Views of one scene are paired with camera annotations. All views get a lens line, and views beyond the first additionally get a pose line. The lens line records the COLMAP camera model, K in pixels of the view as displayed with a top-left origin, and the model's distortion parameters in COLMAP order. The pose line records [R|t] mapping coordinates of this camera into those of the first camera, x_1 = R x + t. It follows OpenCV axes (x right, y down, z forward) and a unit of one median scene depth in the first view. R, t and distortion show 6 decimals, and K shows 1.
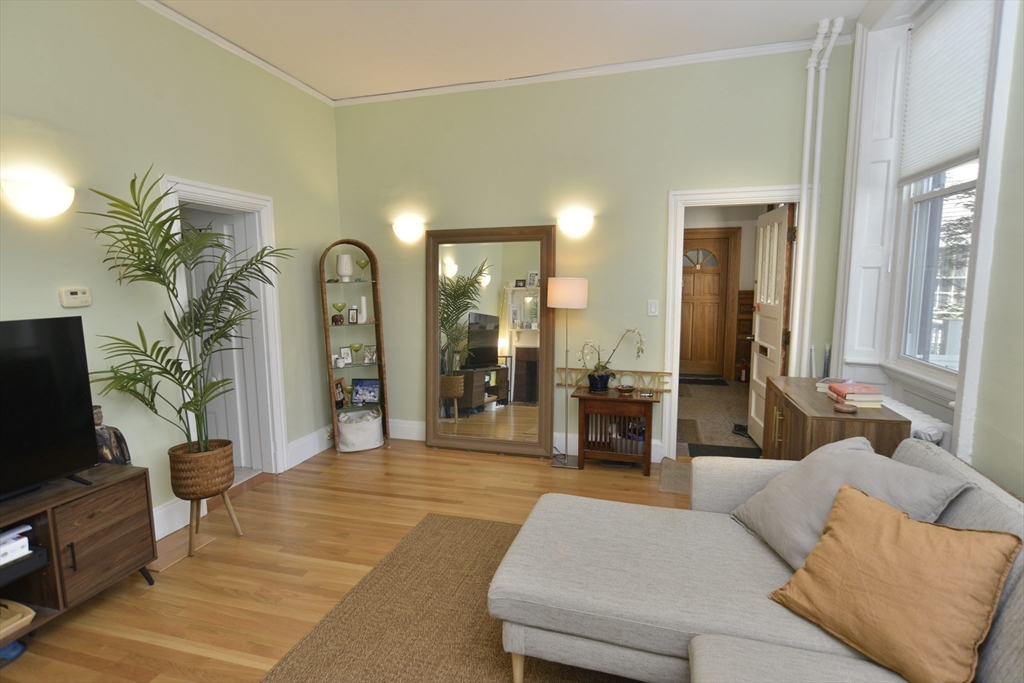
lens RADIAL K [[511.9, 0, 510.5], [0, 511.9, 339.8], [0, 0, 1]] dist [-0.010542, 0.005779]
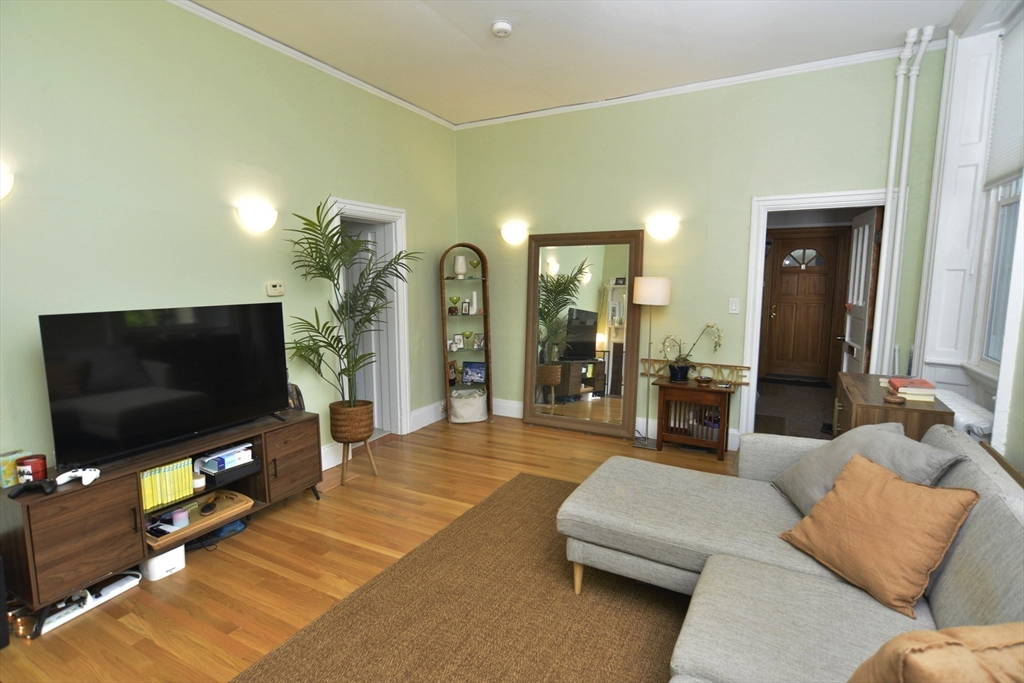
lens RADIAL K [[511.9, 0, 509.4], [0, 511.9, 340.3], [0, 0, 1]] dist [-0.010542, 0.005779]
pose [[0.977323, 0.033615, -0.209067, 0.061706], [-0.032216, 0.999430, 0.010098, 0.019553], [0.209288, -0.003134, 0.977849, -0.204157]]
